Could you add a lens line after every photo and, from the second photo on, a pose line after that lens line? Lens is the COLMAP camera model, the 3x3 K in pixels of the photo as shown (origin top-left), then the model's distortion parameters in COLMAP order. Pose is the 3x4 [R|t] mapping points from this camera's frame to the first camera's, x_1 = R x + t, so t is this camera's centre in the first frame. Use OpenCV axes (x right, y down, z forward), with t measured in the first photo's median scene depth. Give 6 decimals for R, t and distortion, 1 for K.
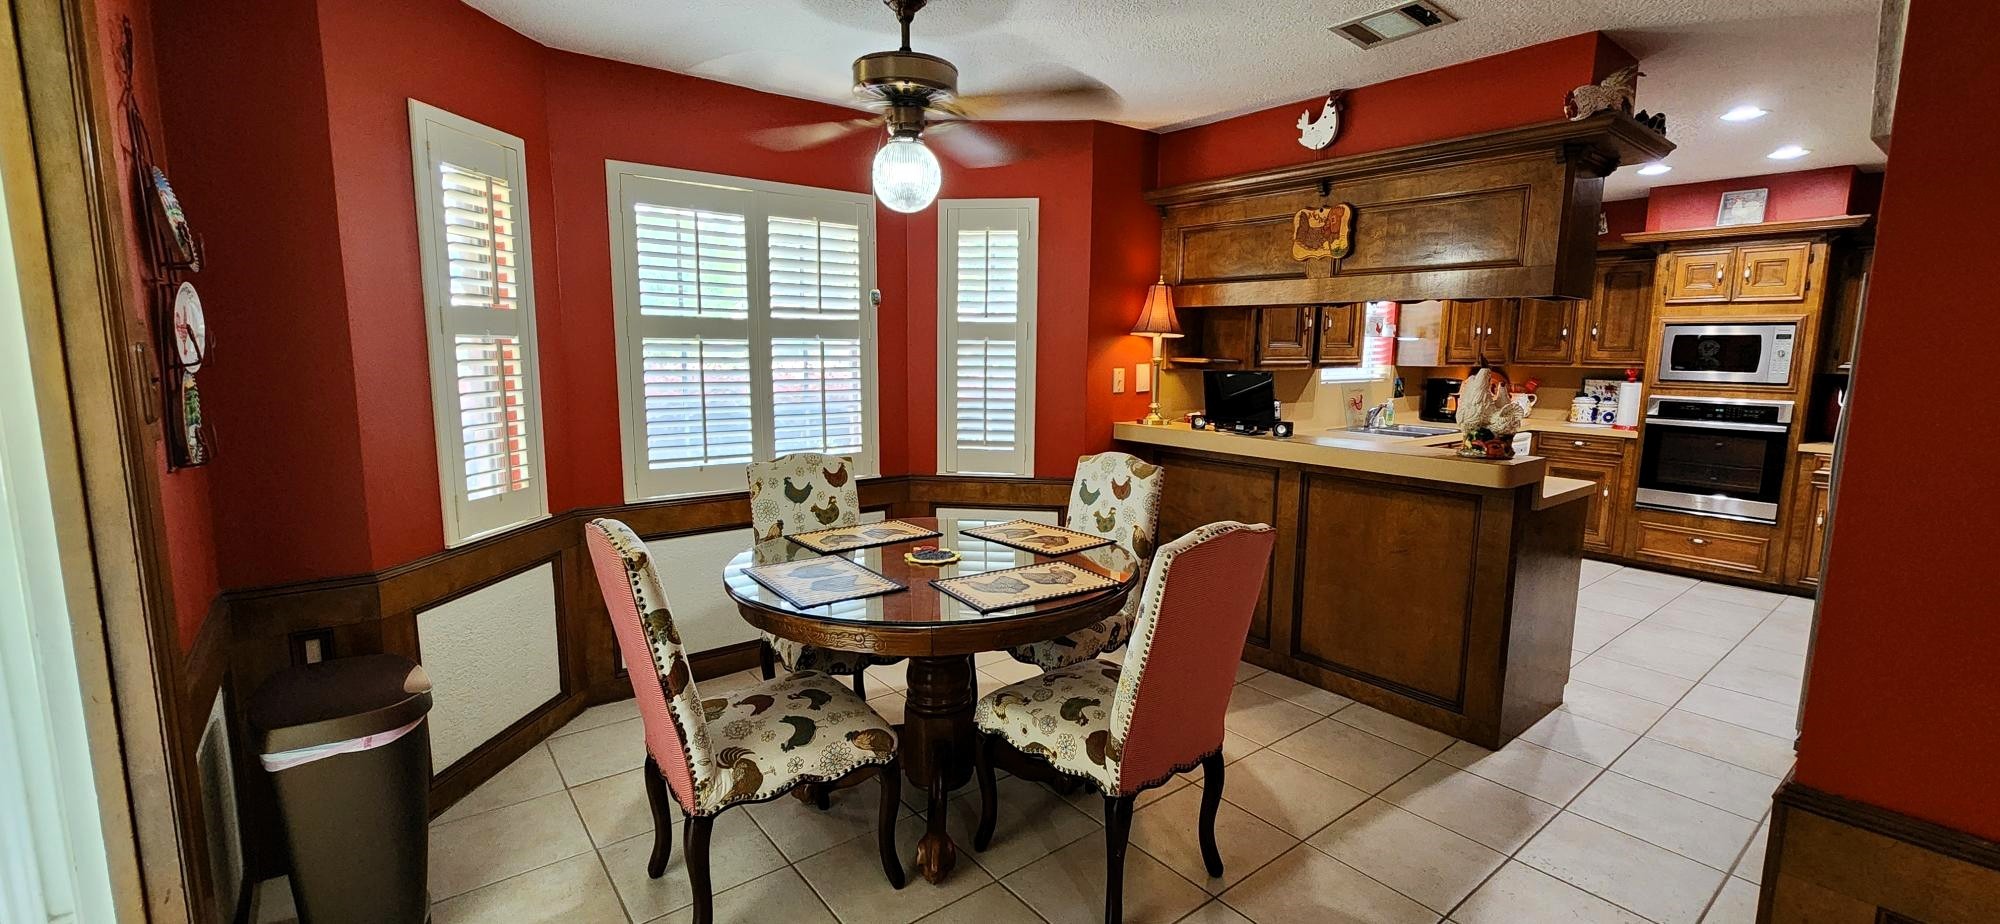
lens RADIAL K [[822.8, 0, 1011.7], [0, 822.8, 460.7], [0, 0, 1]] dist [-0.000065, -0.000092]
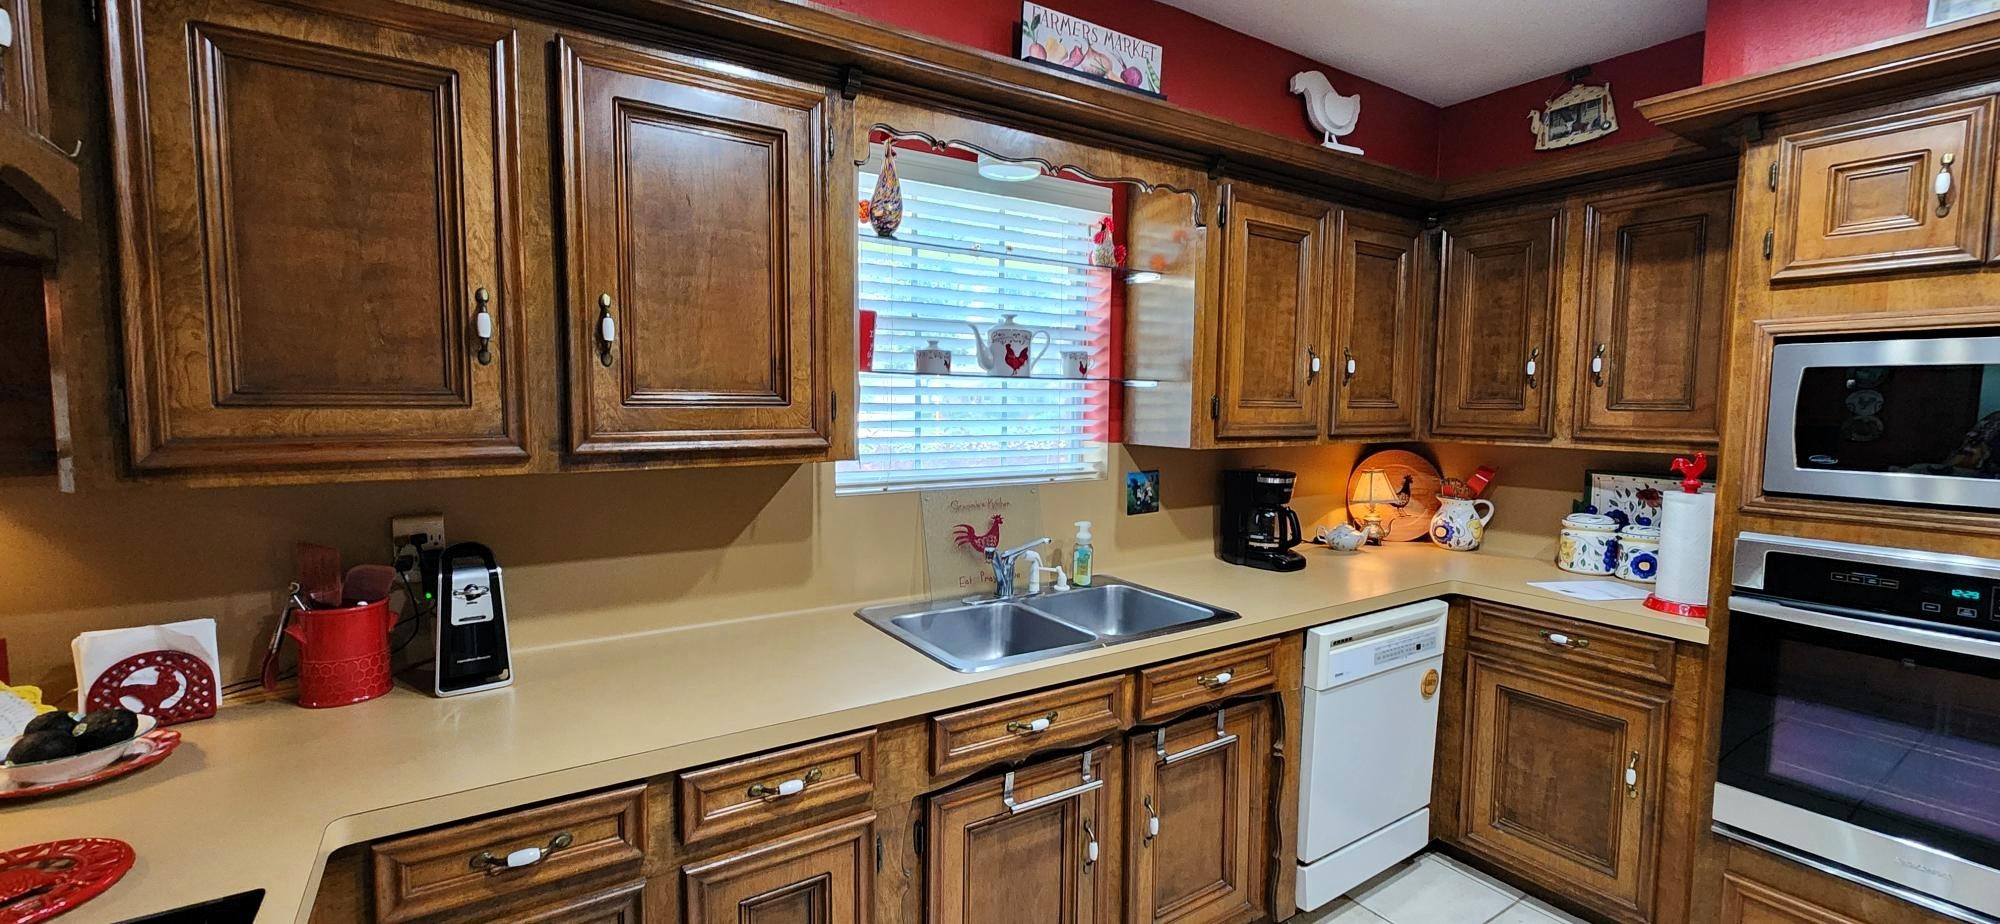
lens RADIAL K [[822.8, 0, 1010.3], [0, 822.8, 461.0], [0, 0, 1]] dist [-0.000065, -0.000092]
pose [[0.995599, 0.003877, -0.093632, 0.483741], [-0.009982, 0.997847, -0.064828, -0.083516], [0.093179, 0.065477, 0.993494, 0.599442]]
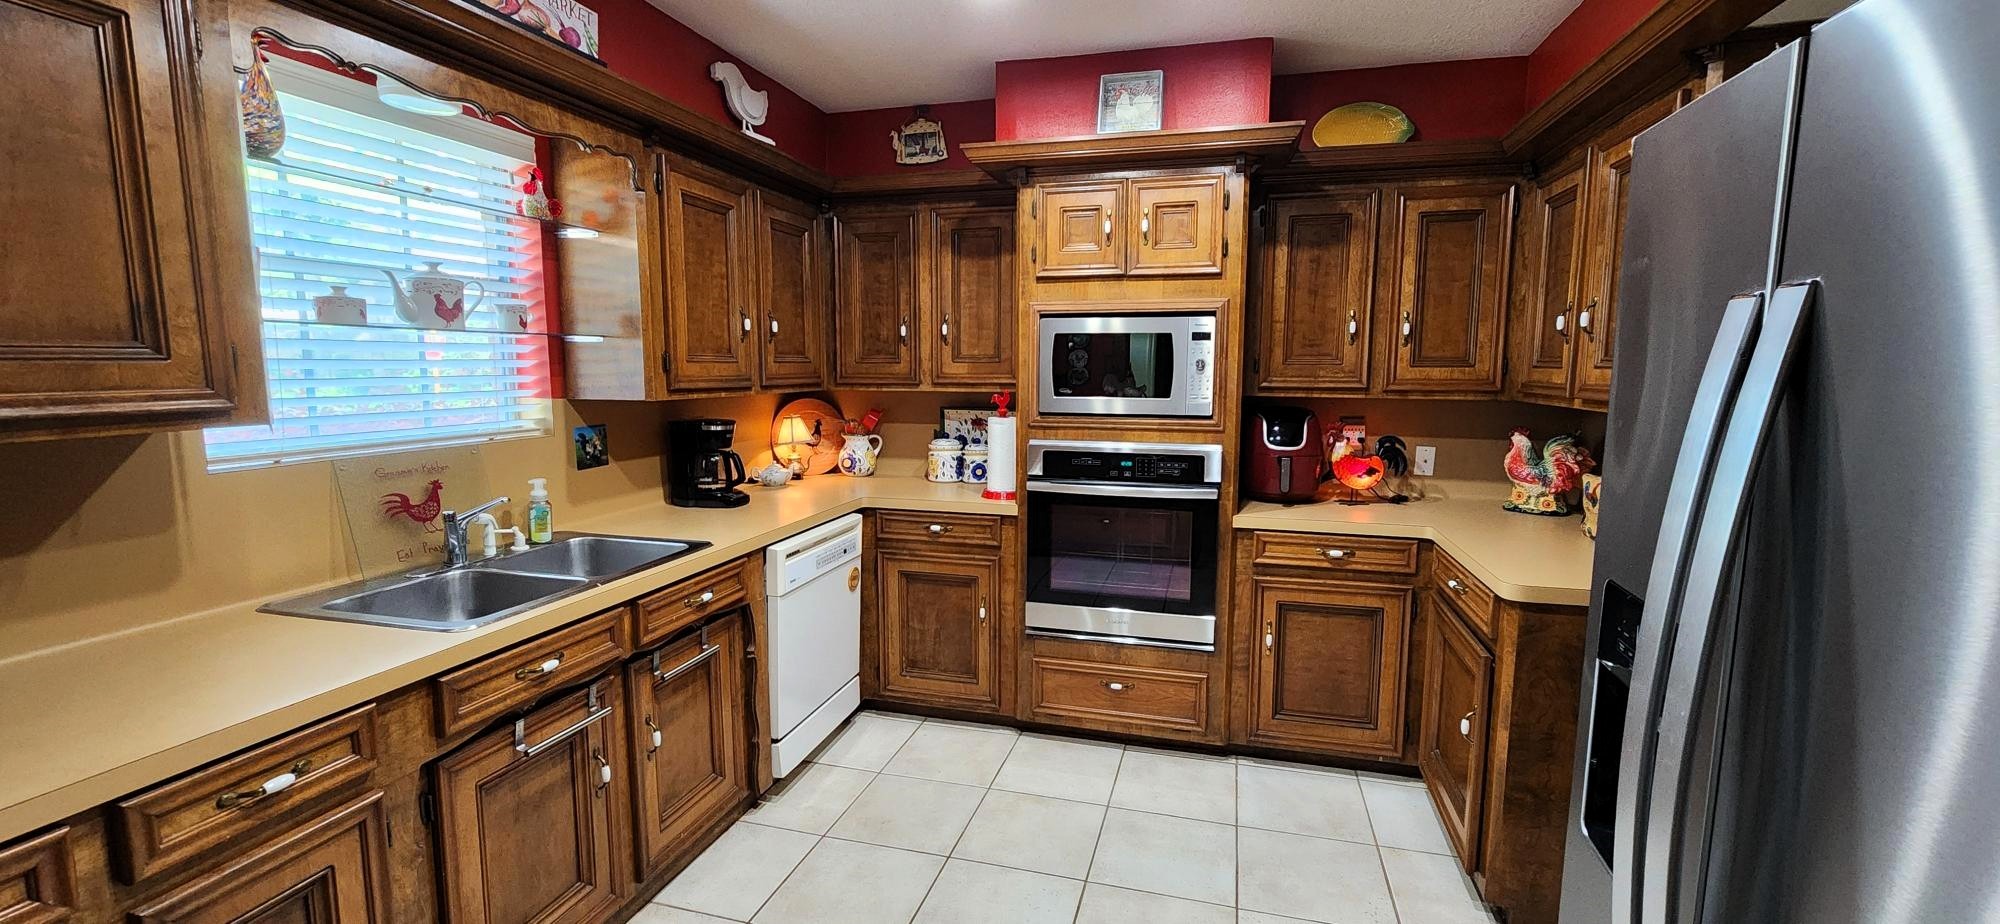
lens RADIAL K [[822.8, 0, 1010.7], [0, 822.8, 464.4], [0, 0, 1]] dist [-0.000065, -0.000092]
pose [[0.808388, -0.081510, 0.582979, 0.430473], [0.088050, 0.995968, 0.017158, -0.073117], [-0.582027, 0.037461, 0.812306, 0.543109]]
